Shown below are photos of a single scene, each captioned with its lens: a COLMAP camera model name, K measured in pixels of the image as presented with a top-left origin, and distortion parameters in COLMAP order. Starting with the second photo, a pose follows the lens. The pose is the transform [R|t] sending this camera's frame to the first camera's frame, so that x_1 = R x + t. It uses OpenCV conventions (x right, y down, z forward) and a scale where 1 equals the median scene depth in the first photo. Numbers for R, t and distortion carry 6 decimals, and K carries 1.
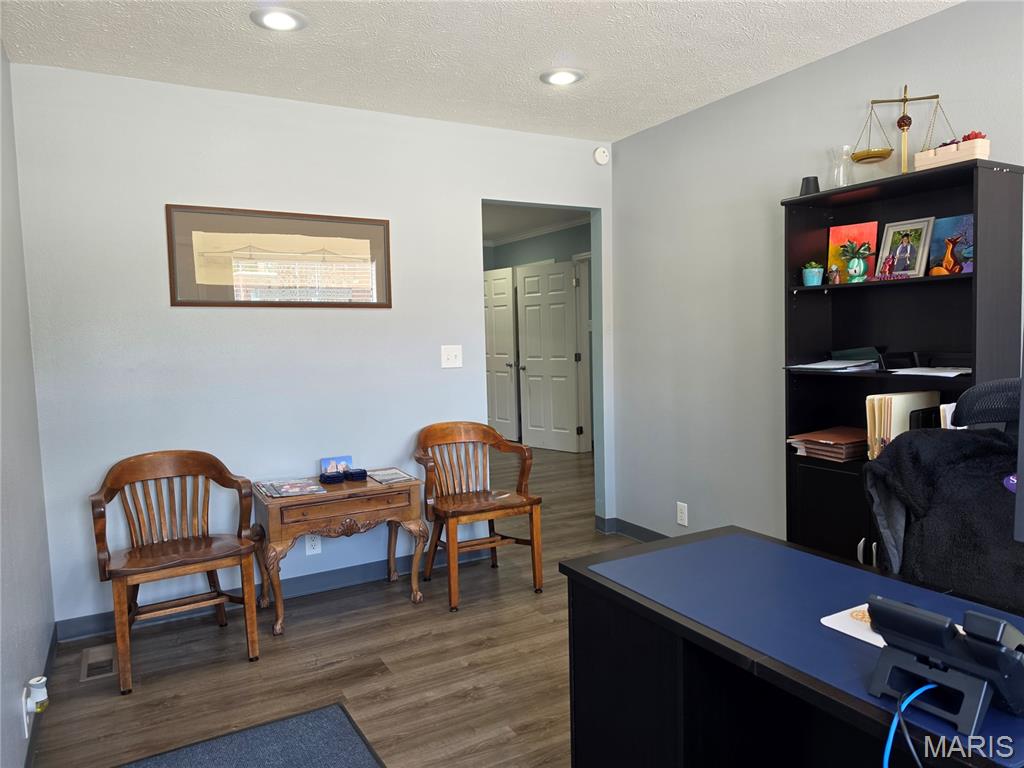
lens RADIAL K [[719.3, 0, 513.0], [0, 719.3, 385.3], [0, 0, 1]] dist [0.008427, -0.011566]
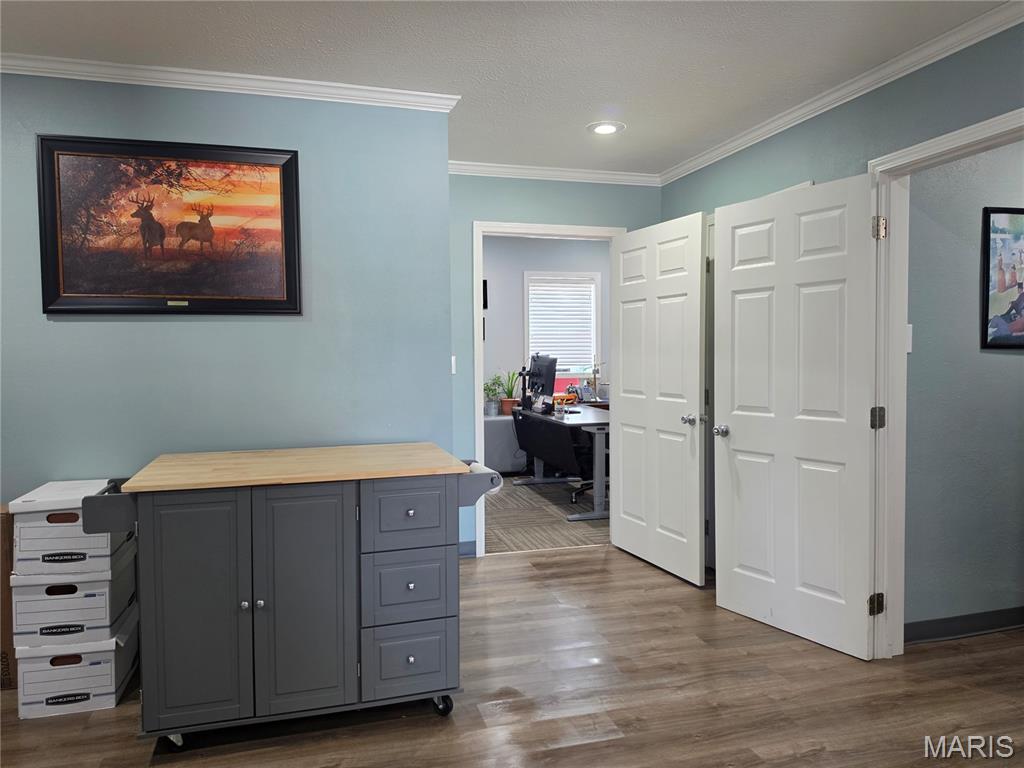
lens RADIAL K [[719.3, 0, 512.4], [0, 719.3, 384.6], [0, 0, 1]] dist [0.008427, -0.011566]
pose [[0.976098, 0.025540, -0.215823, -0.018098], [-0.032067, 0.999127, -0.026794, -0.037185], [0.214950, 0.033074, 0.976065, 0.533951]]
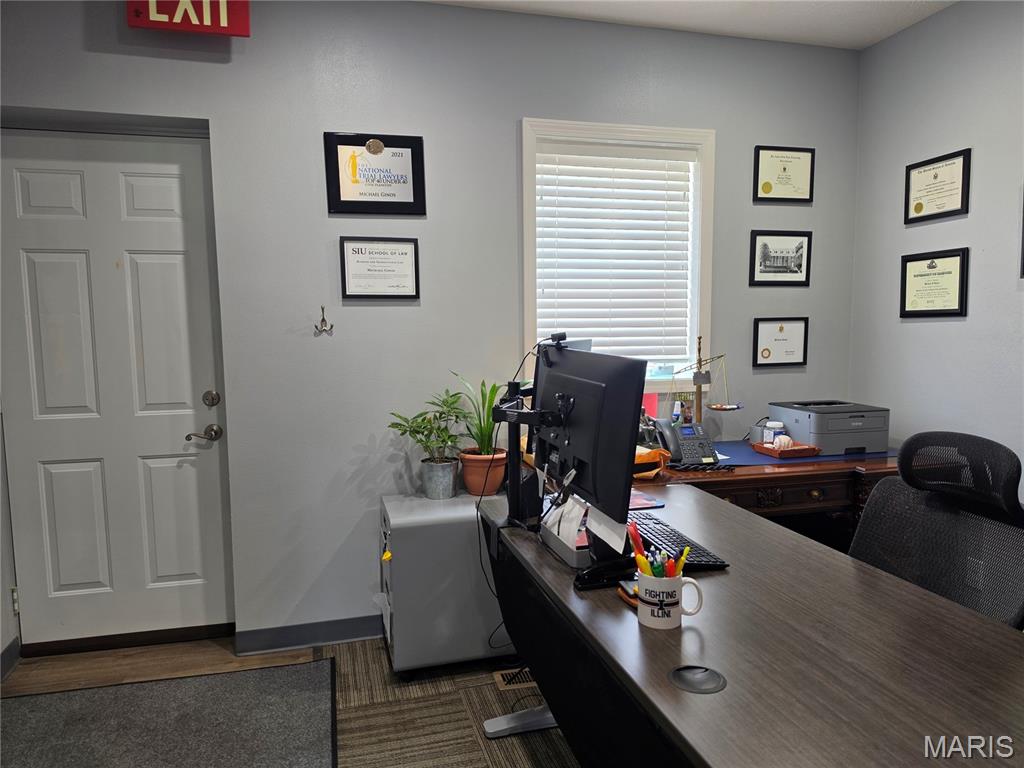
lens RADIAL K [[719.3, 0, 512.6], [0, 719.3, 387.4], [0, 0, 1]] dist [0.008427, -0.011566]
pose [[0.971528, 0.033126, -0.234597, -0.068975], [-0.029890, 0.999403, 0.017339, -0.058595], [0.235031, -0.009833, 0.971938, 0.801226]]
